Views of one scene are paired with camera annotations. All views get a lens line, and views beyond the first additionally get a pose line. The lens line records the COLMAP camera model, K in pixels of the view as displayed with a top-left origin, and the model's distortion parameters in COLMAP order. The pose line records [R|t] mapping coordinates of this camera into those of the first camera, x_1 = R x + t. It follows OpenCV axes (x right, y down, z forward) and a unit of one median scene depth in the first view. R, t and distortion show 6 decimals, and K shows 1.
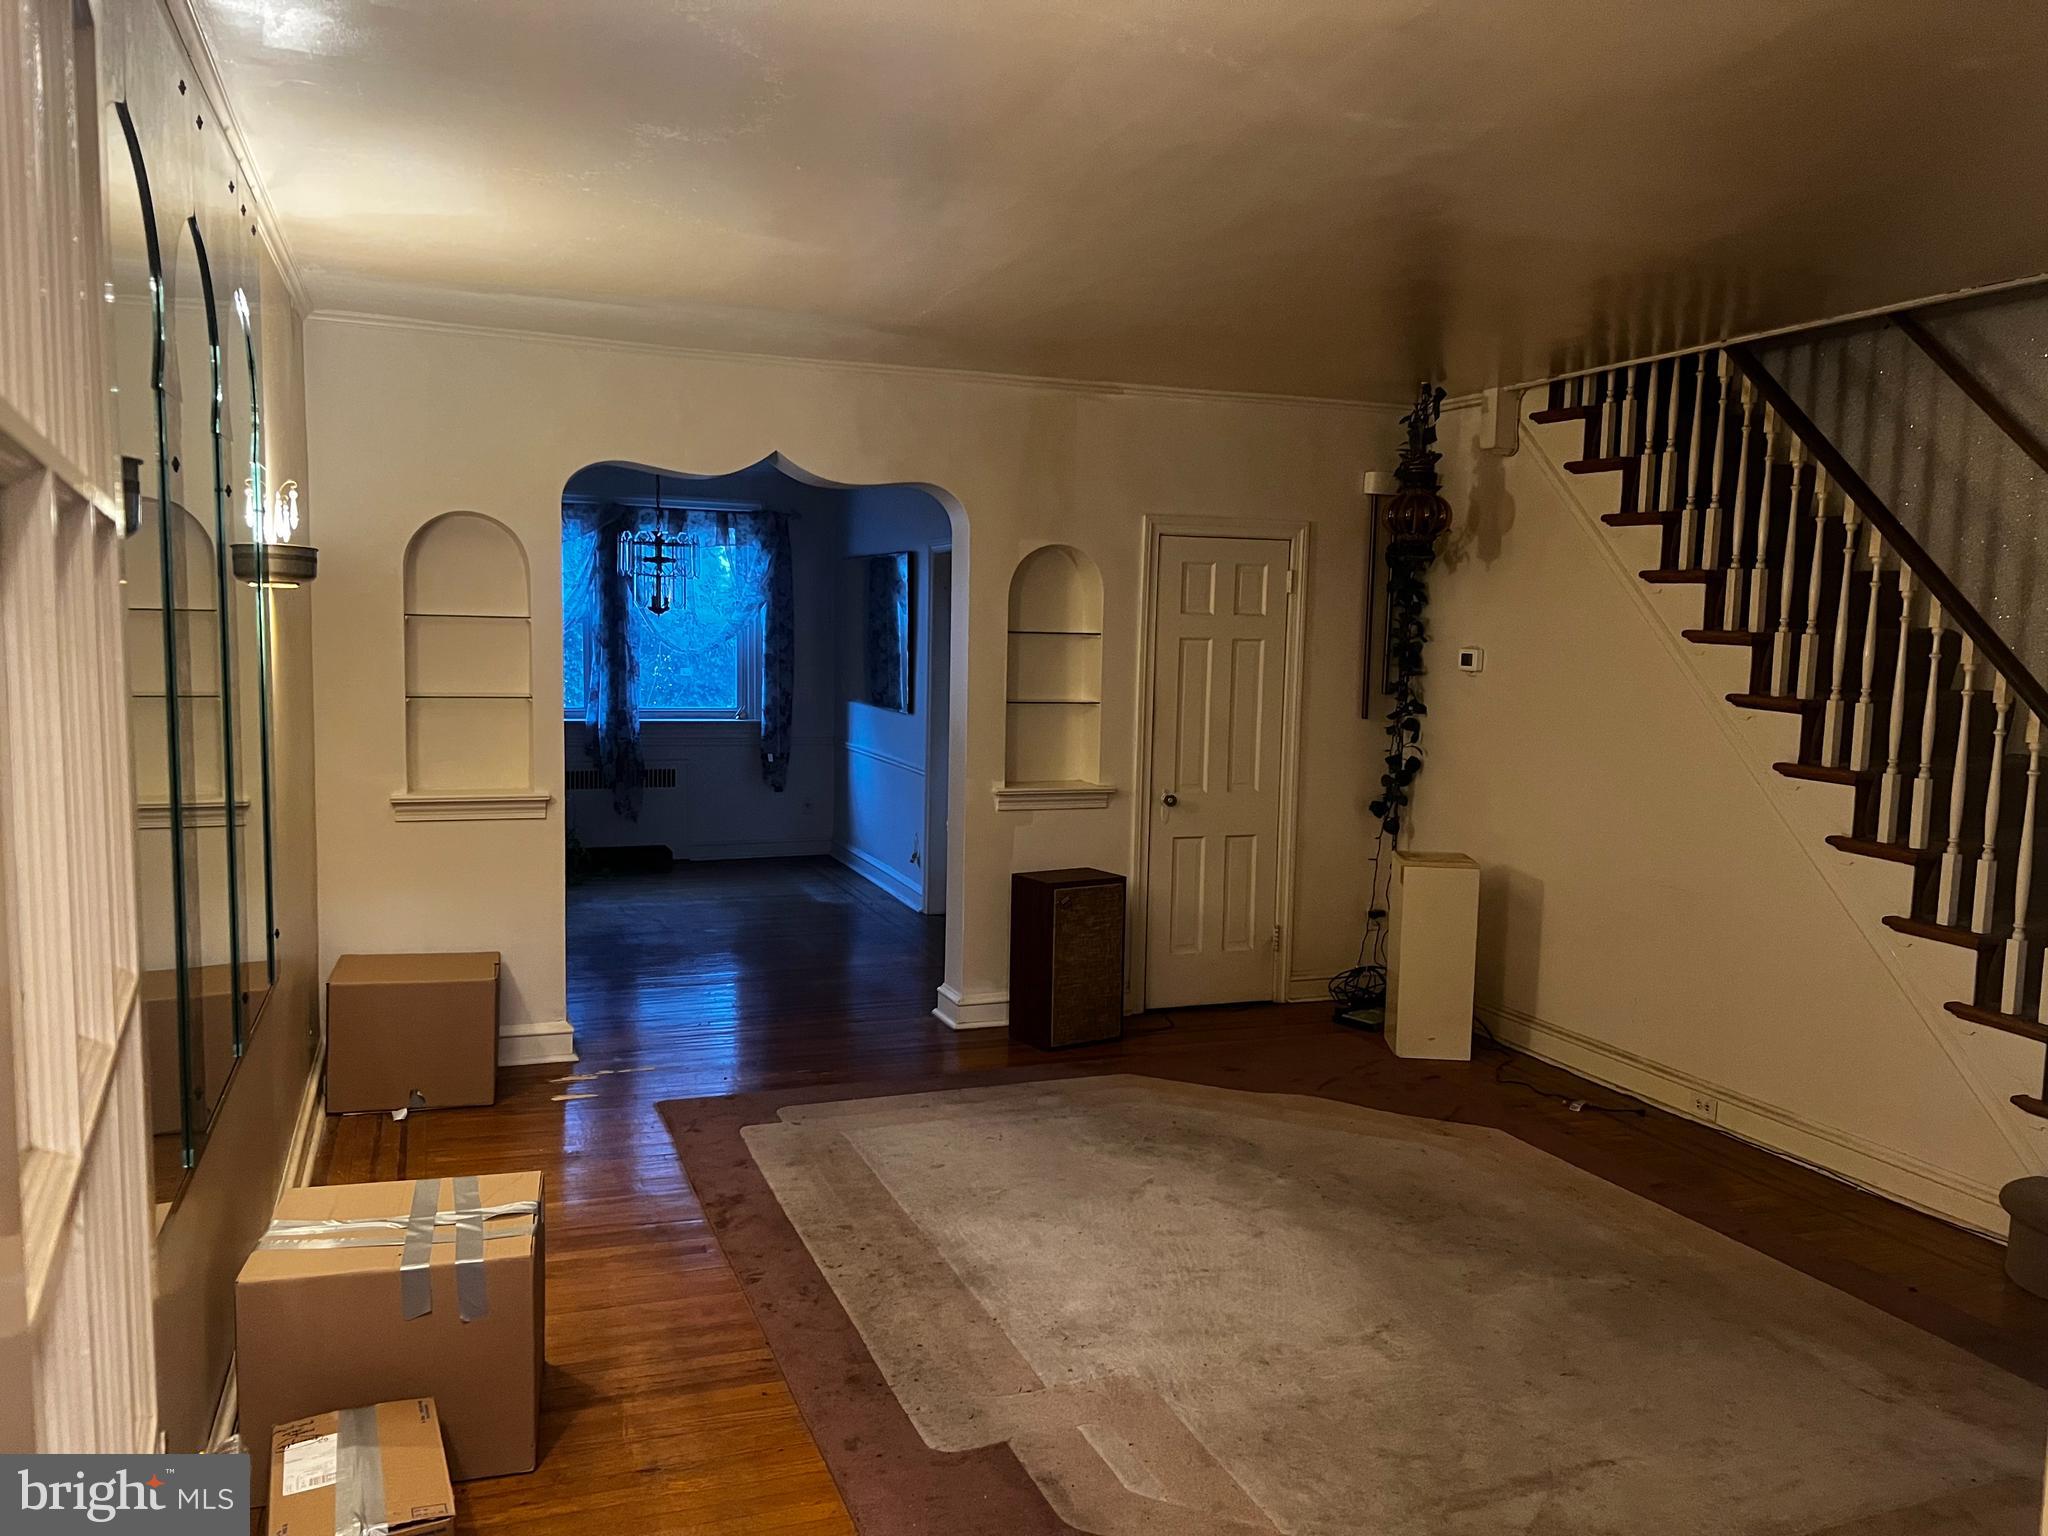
lens RADIAL K [[1562.0, 0, 1029.7], [0, 1562.0, 806.6], [0, 0, 1]] dist [0.120590, -0.150256]
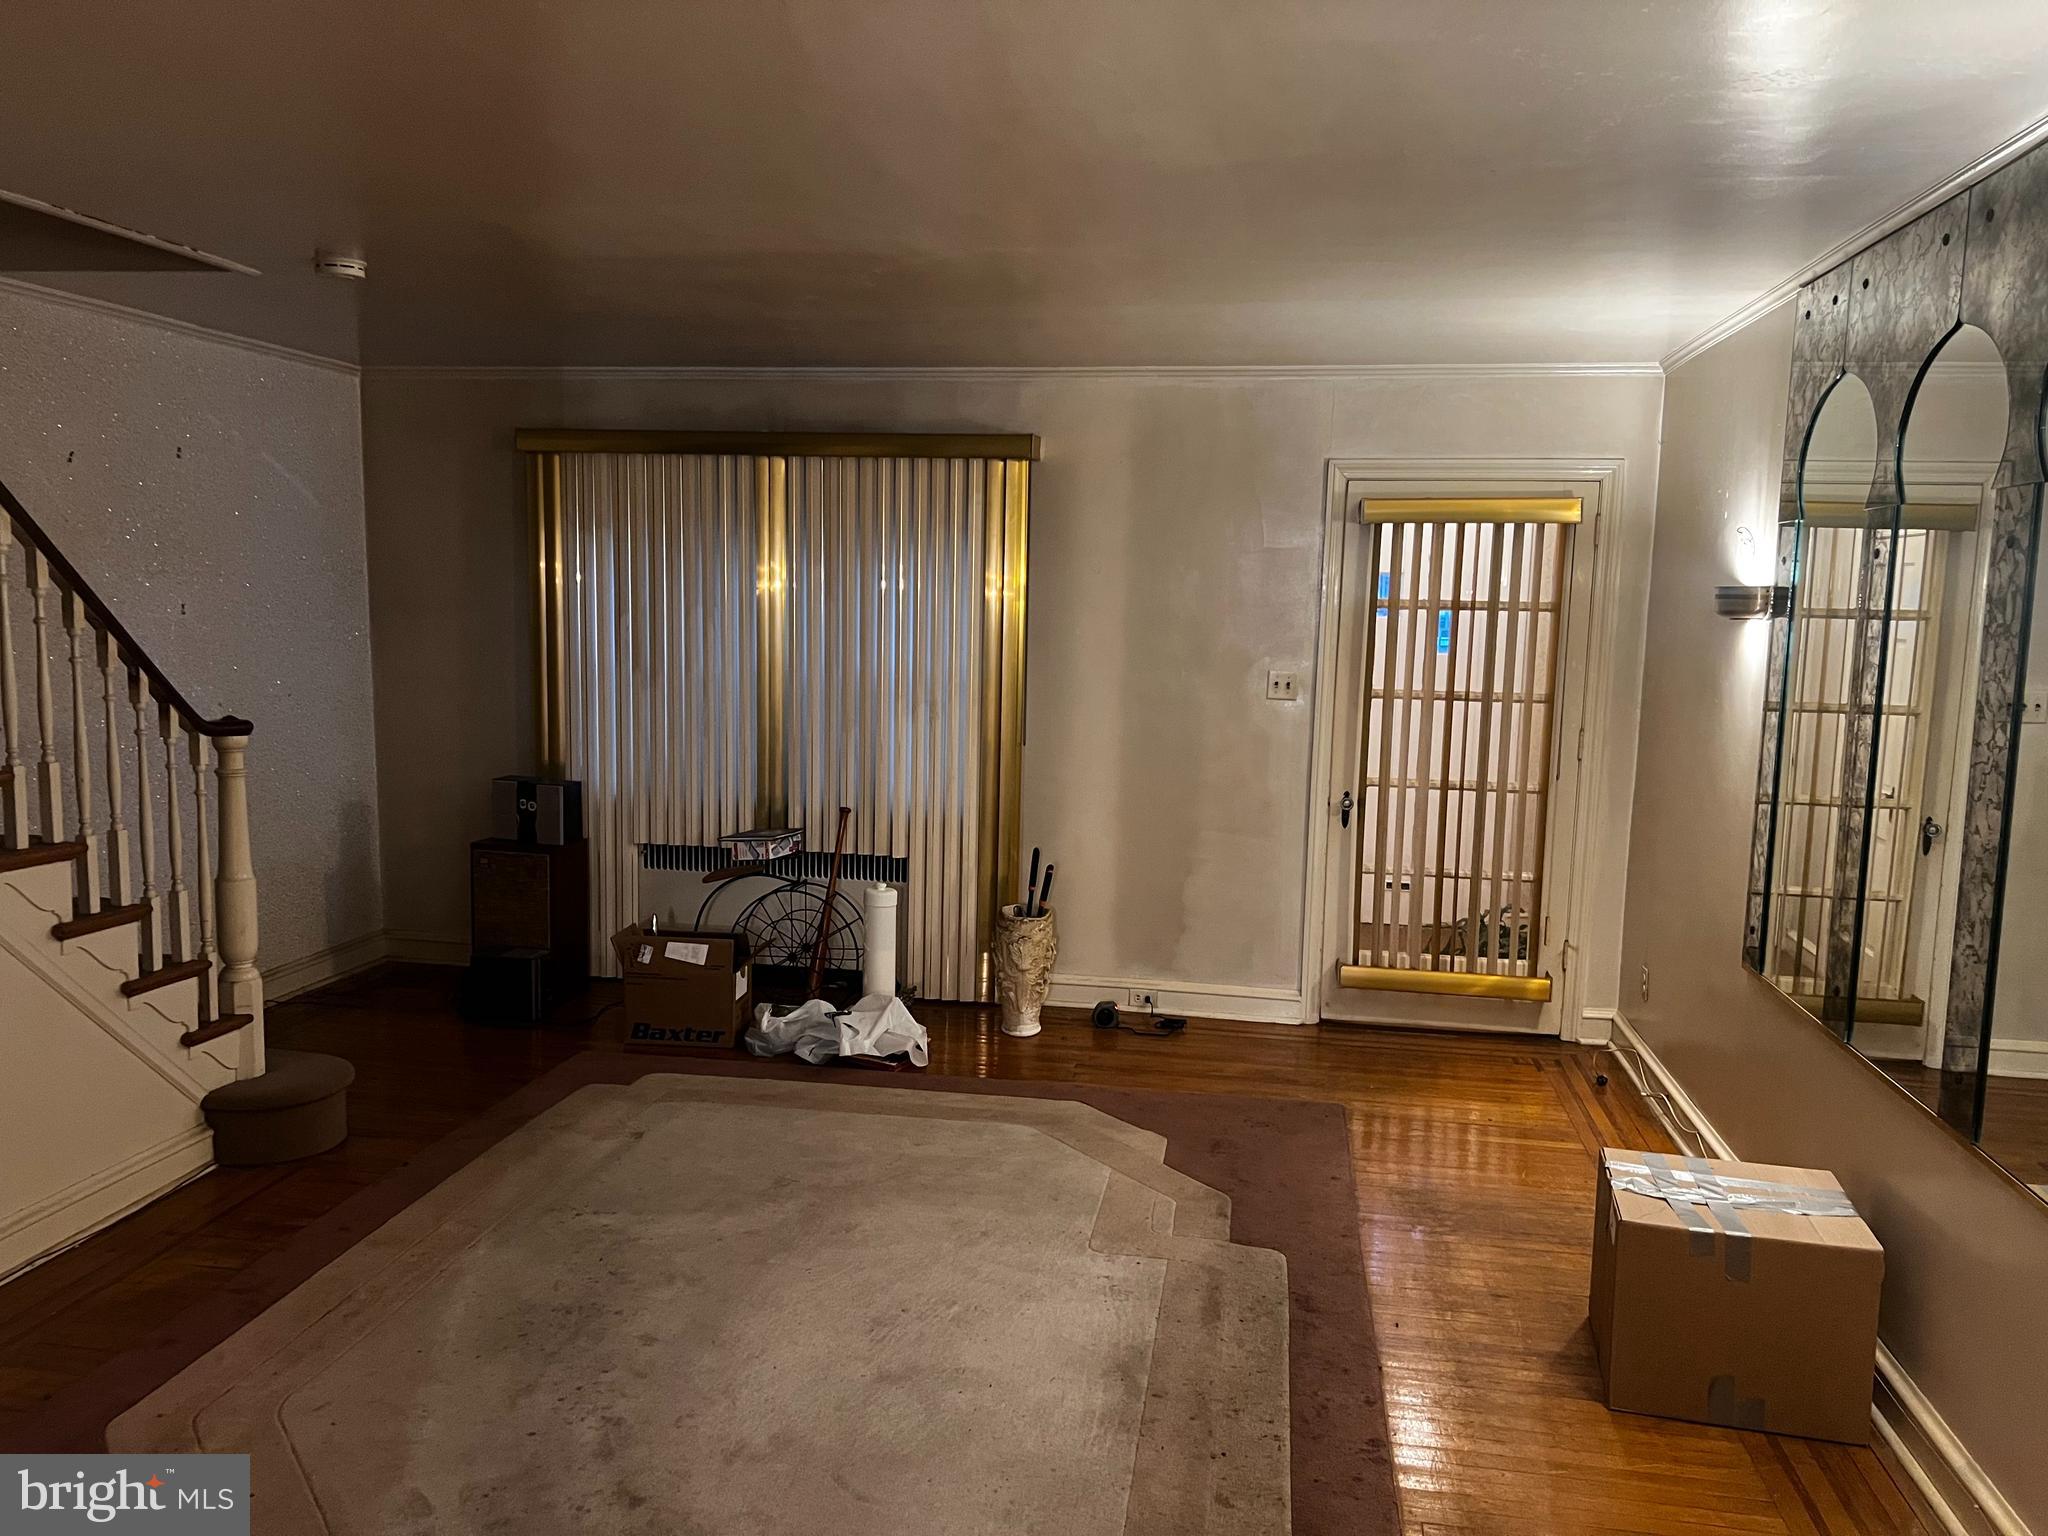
lens RADIAL K [[1562.0, 0, 1029.7], [0, 1562.0, 806.6], [0, 0, 1]] dist [0.120590, -0.150256]
pose [[-0.865783, -0.110424, 0.488084, -0.404824], [0.014568, 0.969375, 0.245151, -0.244305], [-0.500208, 0.219358, -0.837660, 1.786450]]
